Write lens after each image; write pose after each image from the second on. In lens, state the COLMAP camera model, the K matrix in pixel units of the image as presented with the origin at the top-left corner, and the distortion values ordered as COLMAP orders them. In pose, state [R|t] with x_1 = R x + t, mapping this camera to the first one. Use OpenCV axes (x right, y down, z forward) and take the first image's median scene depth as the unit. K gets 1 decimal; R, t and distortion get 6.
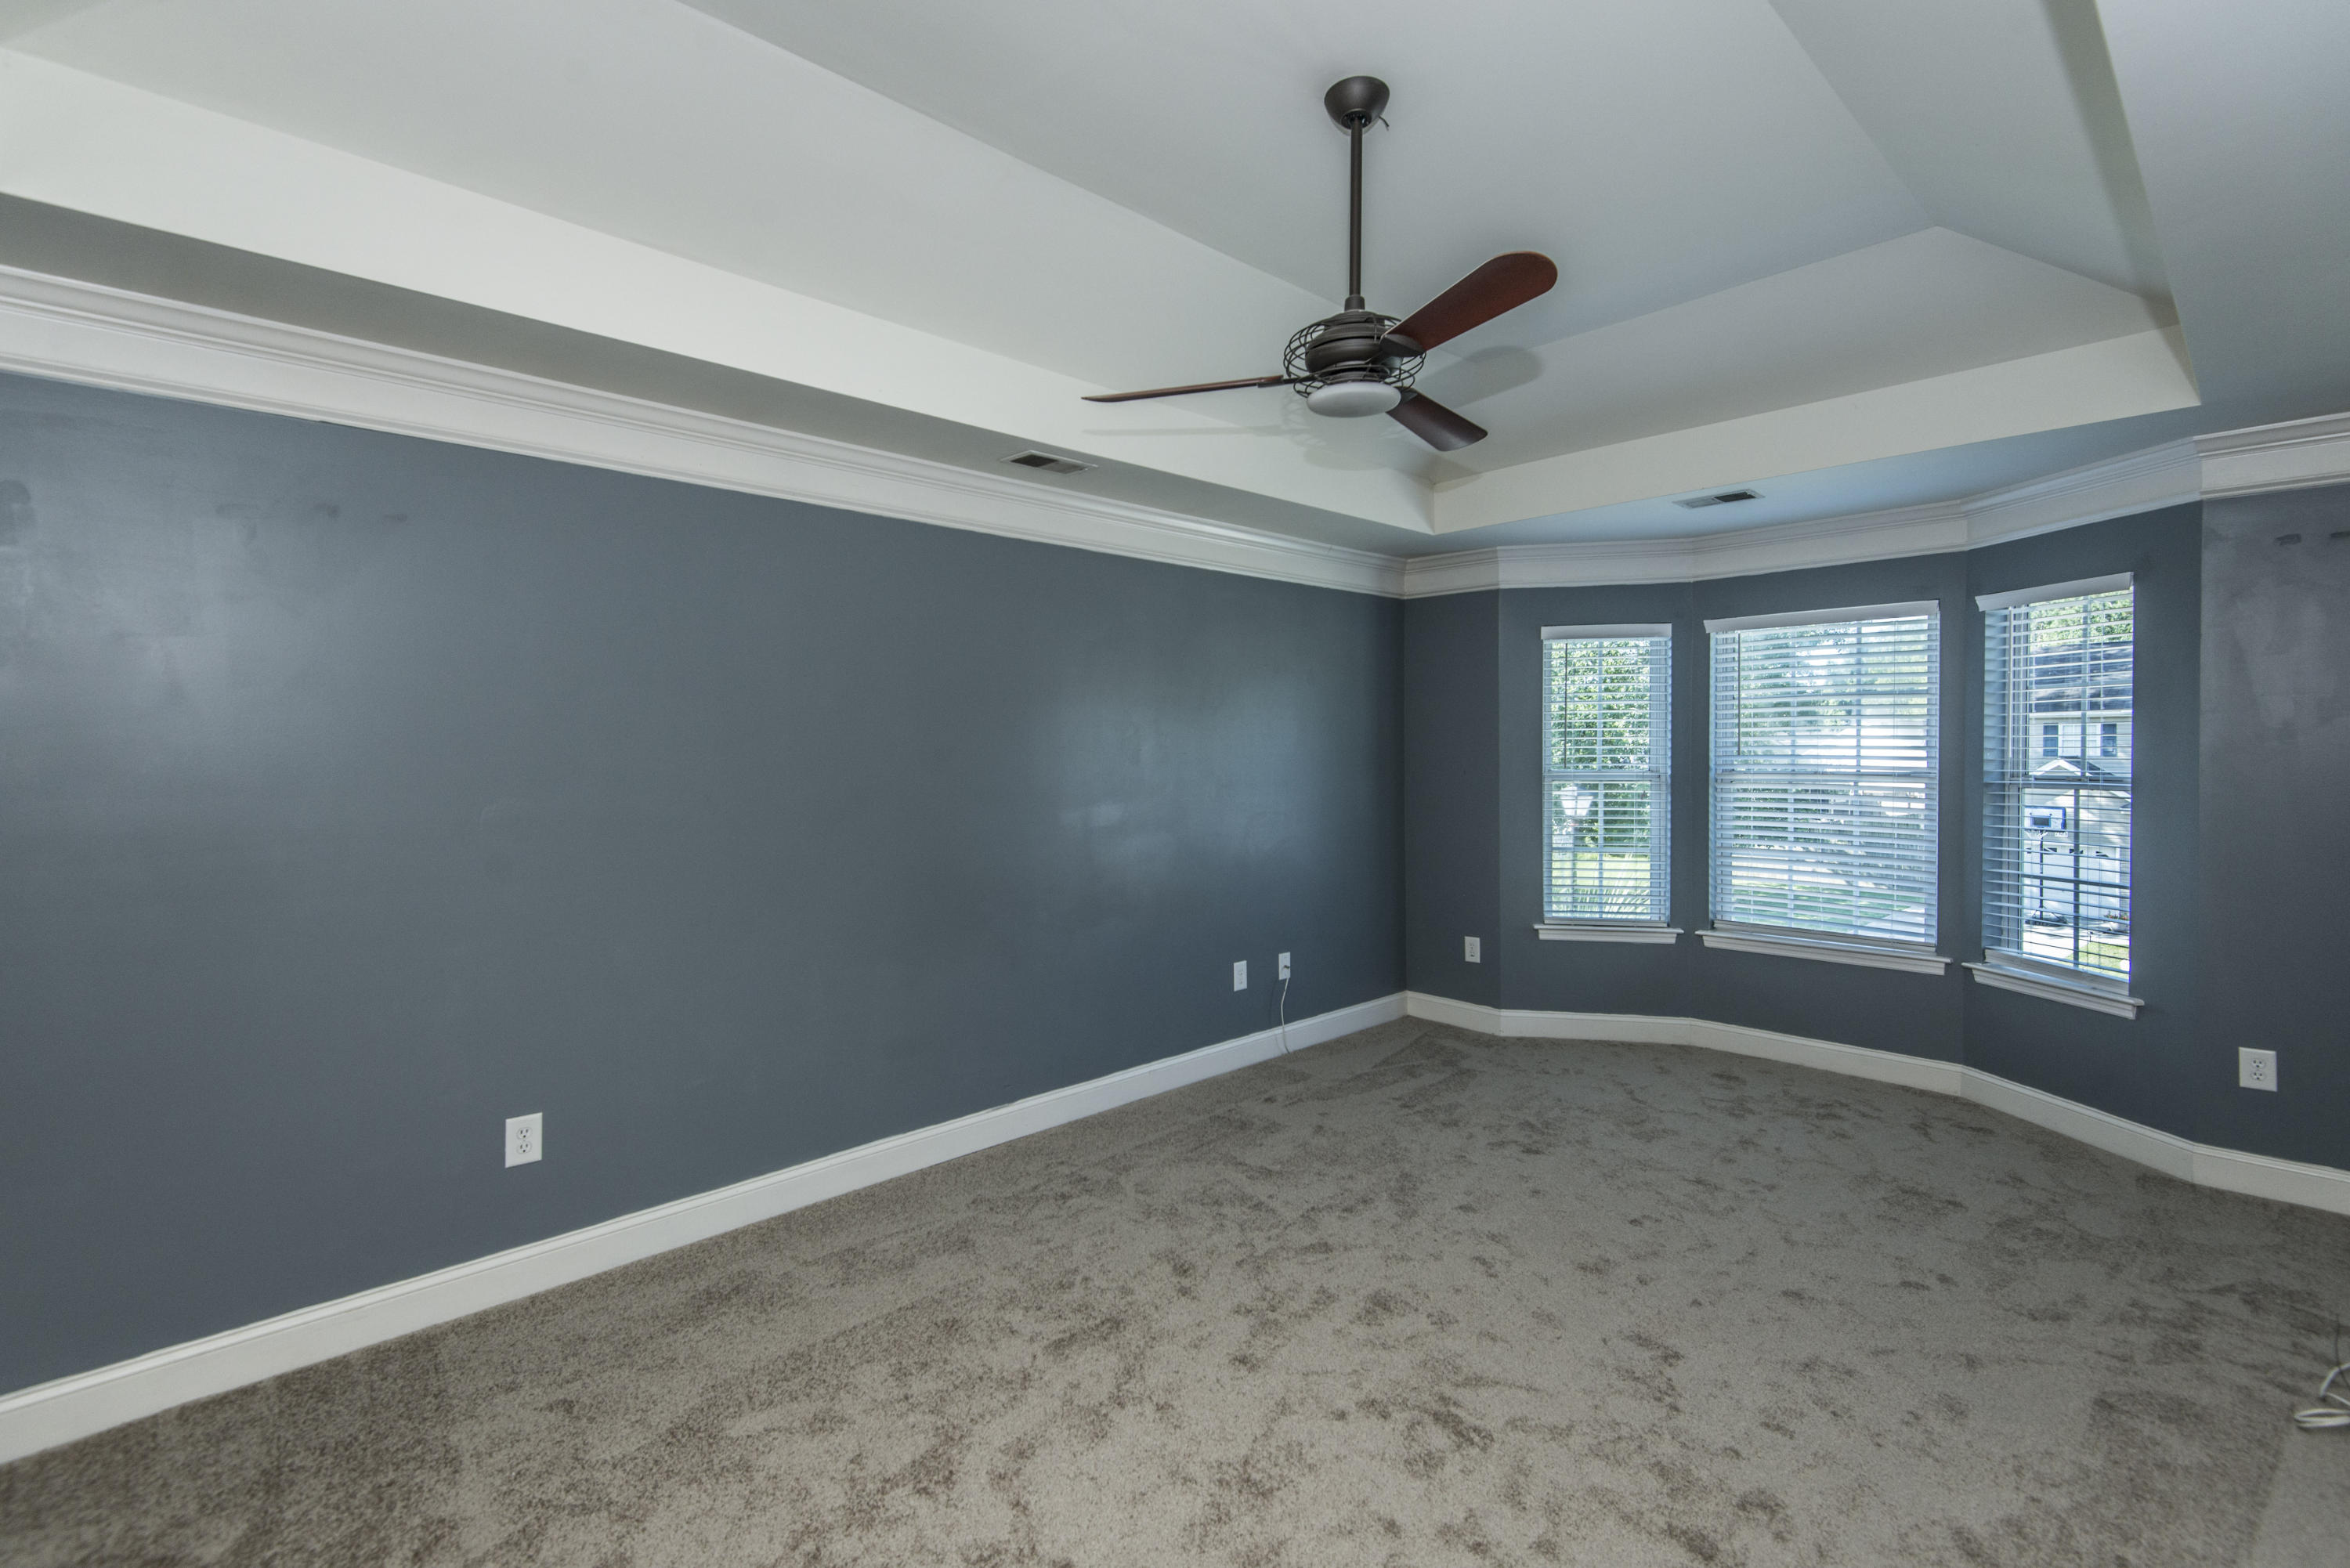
lens RADIAL K [[1072.7, 0, 1177.5], [0, 1072.7, 769.1], [0, 0, 1]] dist [0.018800, -0.009467]
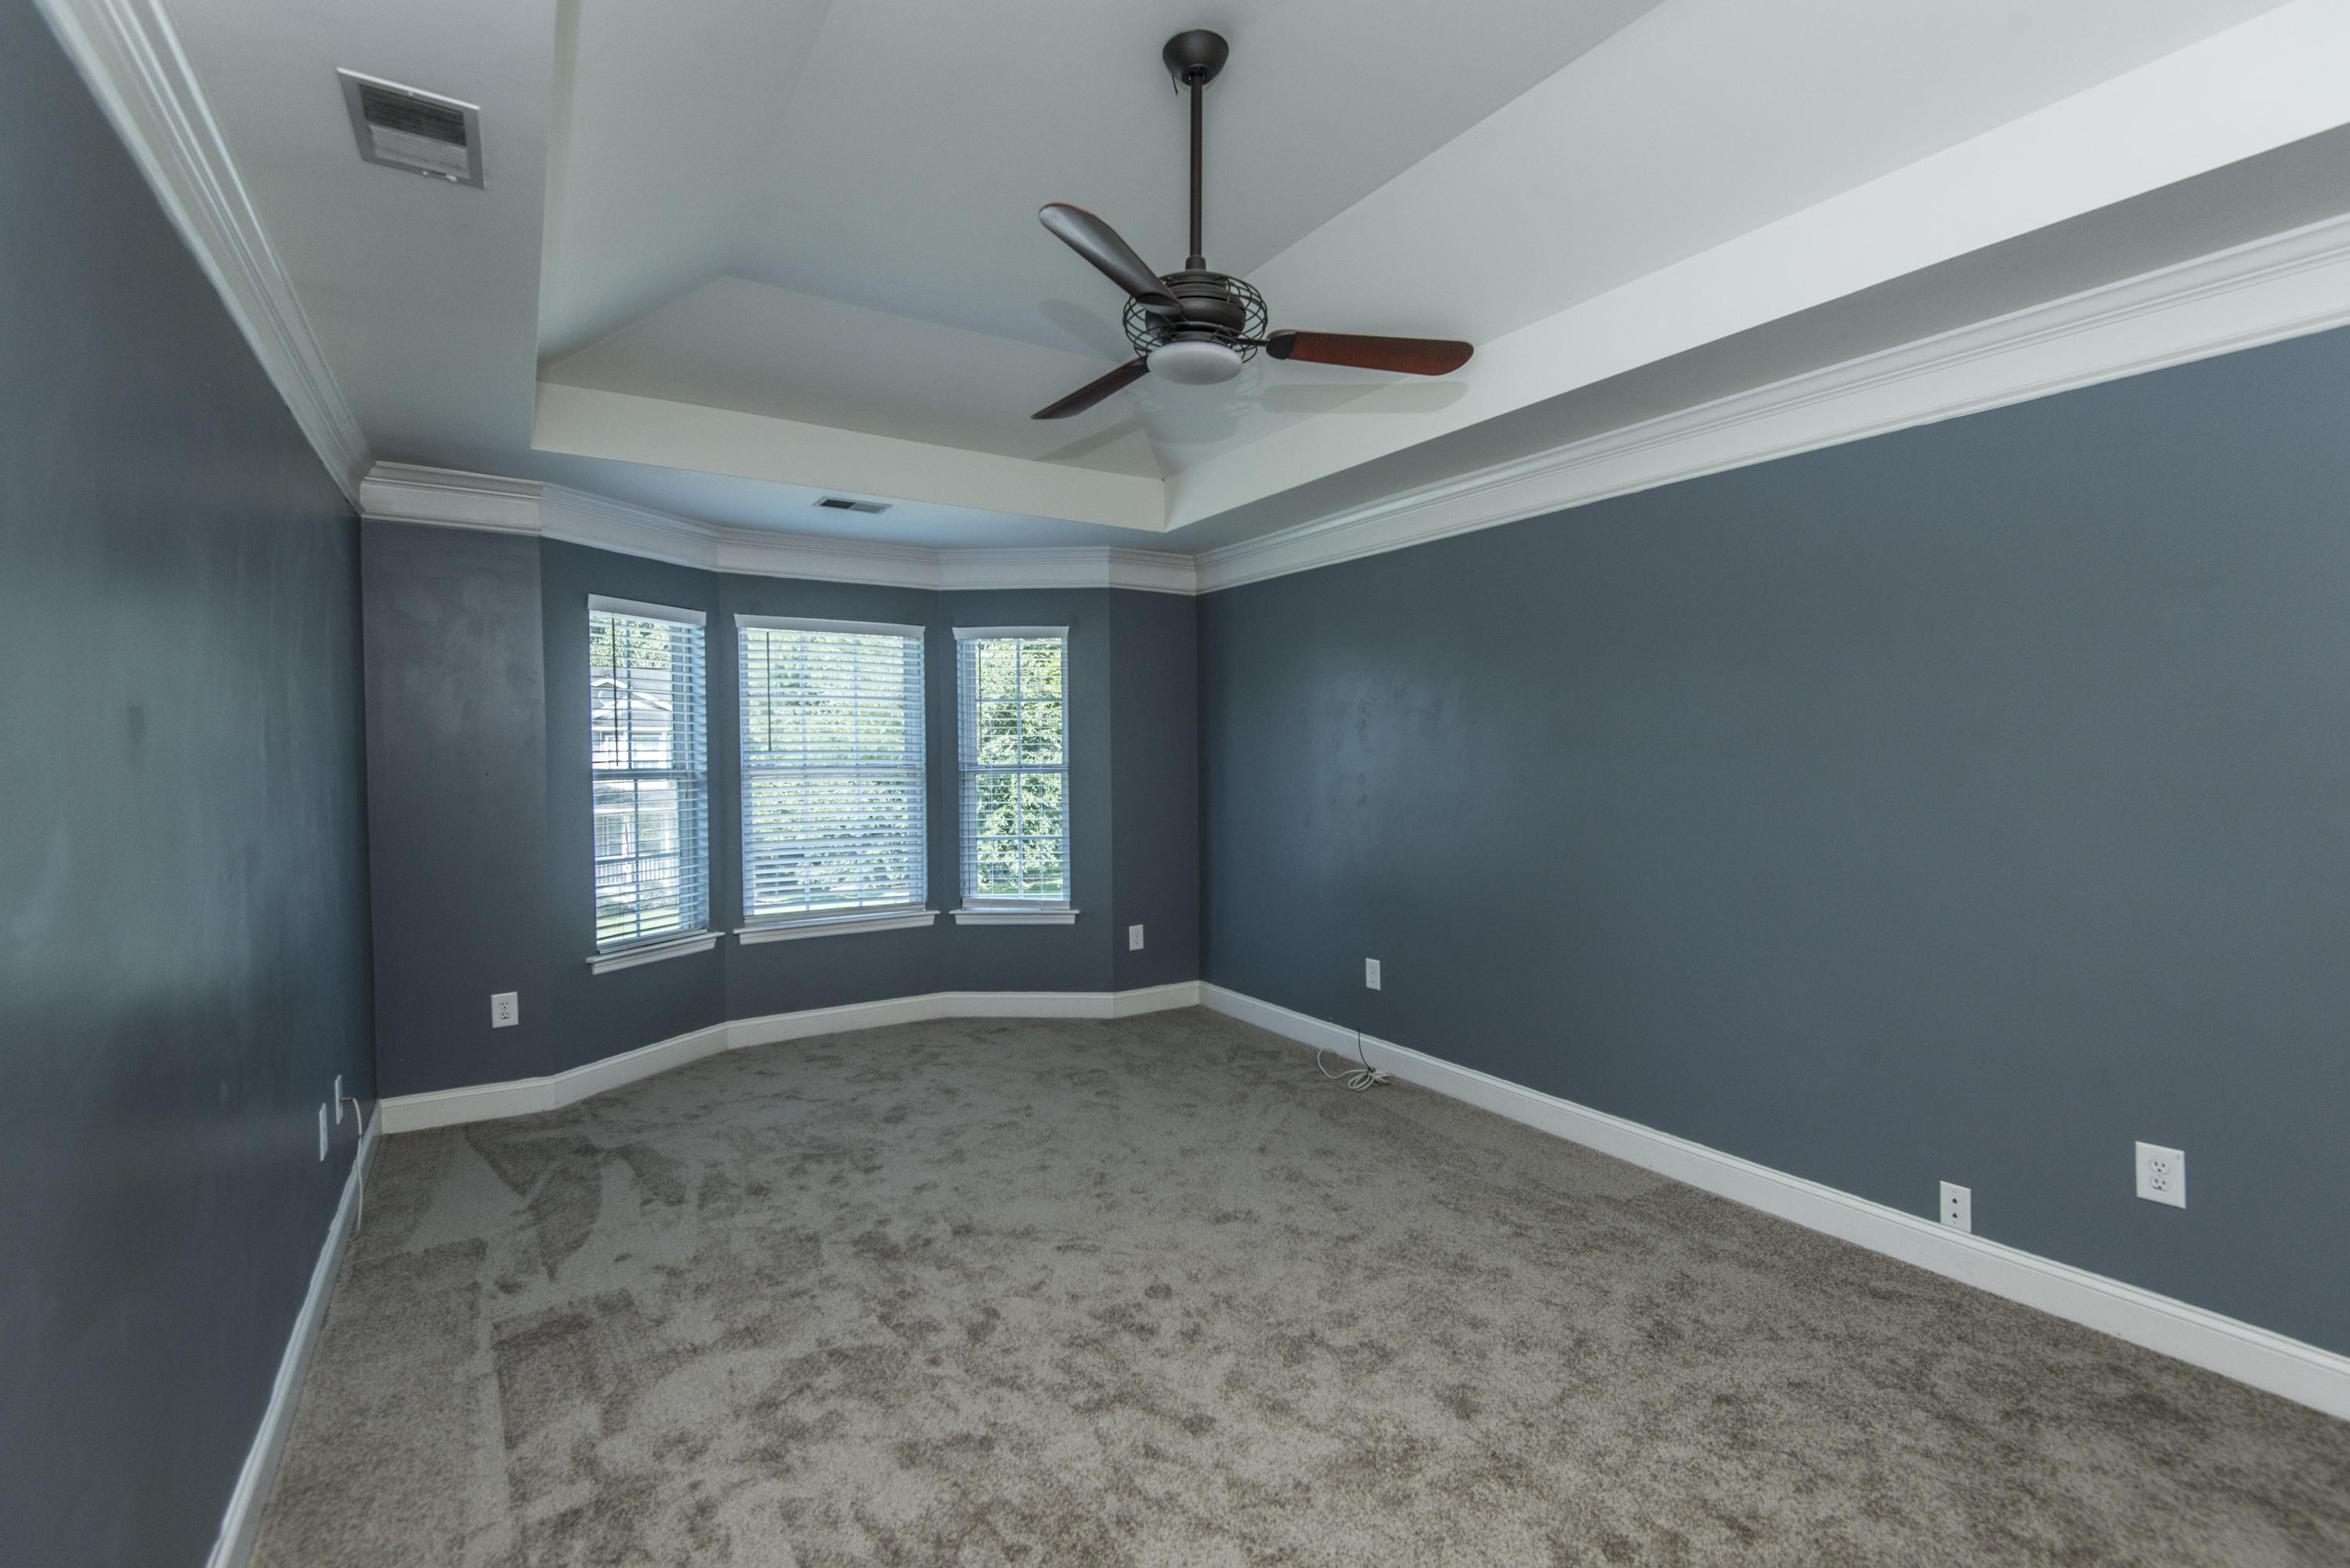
lens RADIAL K [[1072.7, 0, 1164.9], [0, 1072.7, 772.1], [0, 0, 1]] dist [0.018800, -0.009467]
pose [[0.188713, -0.015731, 0.981906, -0.497221], [0.021231, 0.999703, 0.011936, 0.004134], [-0.981803, 0.018594, 0.188991, 0.528680]]
